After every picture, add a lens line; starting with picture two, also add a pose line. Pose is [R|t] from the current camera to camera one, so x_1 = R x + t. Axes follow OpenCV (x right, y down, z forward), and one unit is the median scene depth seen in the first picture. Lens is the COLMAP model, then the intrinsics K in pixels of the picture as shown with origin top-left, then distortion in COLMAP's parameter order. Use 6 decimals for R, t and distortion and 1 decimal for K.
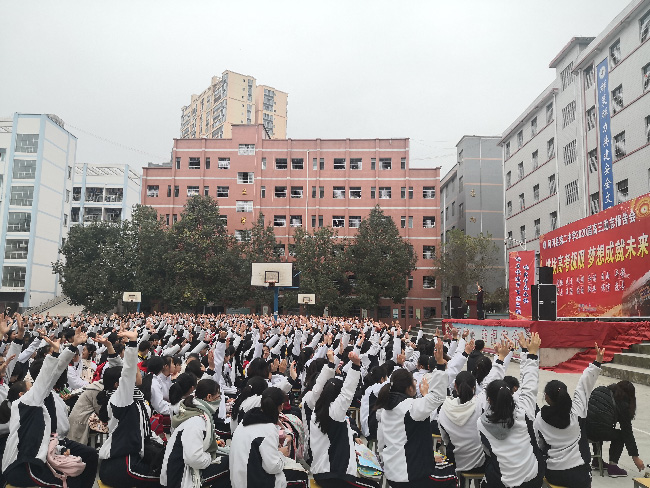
lens RADIAL K [[521.9, 0, 325.0], [0, 521.9, 244.0], [0, 0, 1]] dist [0.088860, -0.140656]
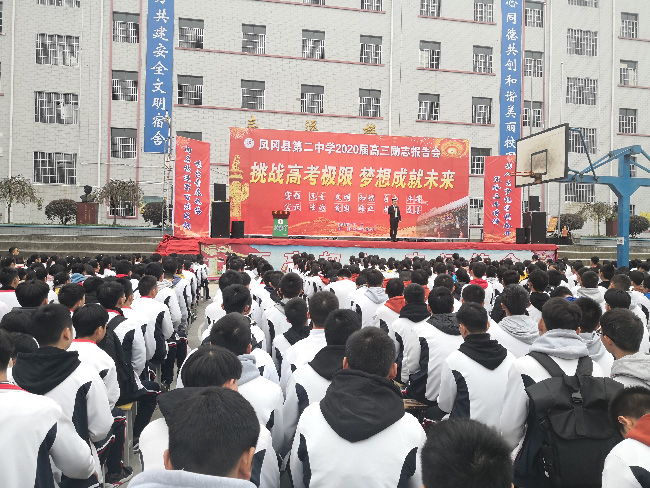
lens RADIAL K [[521.9, 0, 325.0], [0, 521.9, 244.0], [0, 0, 1]] dist [0.088860, -0.140656]
pose [[-0.198317, -0.024678, 0.979827, -0.505456], [-0.144552, 0.989488, -0.004336, 0.186062], [-0.969420, -0.142495, -0.199800, 1.426771]]
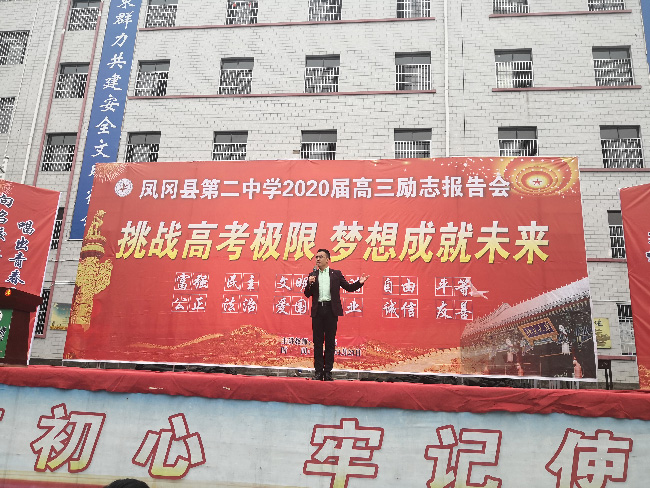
lens RADIAL K [[521.9, 0, 325.0], [0, 521.9, 244.0], [0, 0, 1]] dist [0.088860, -0.140656]
pose [[0.089964, 0.232420, 0.968446, 0.055254], [-0.163776, 0.962604, -0.215804, 0.148604], [-0.982387, -0.139193, 0.124665, 1.090896]]
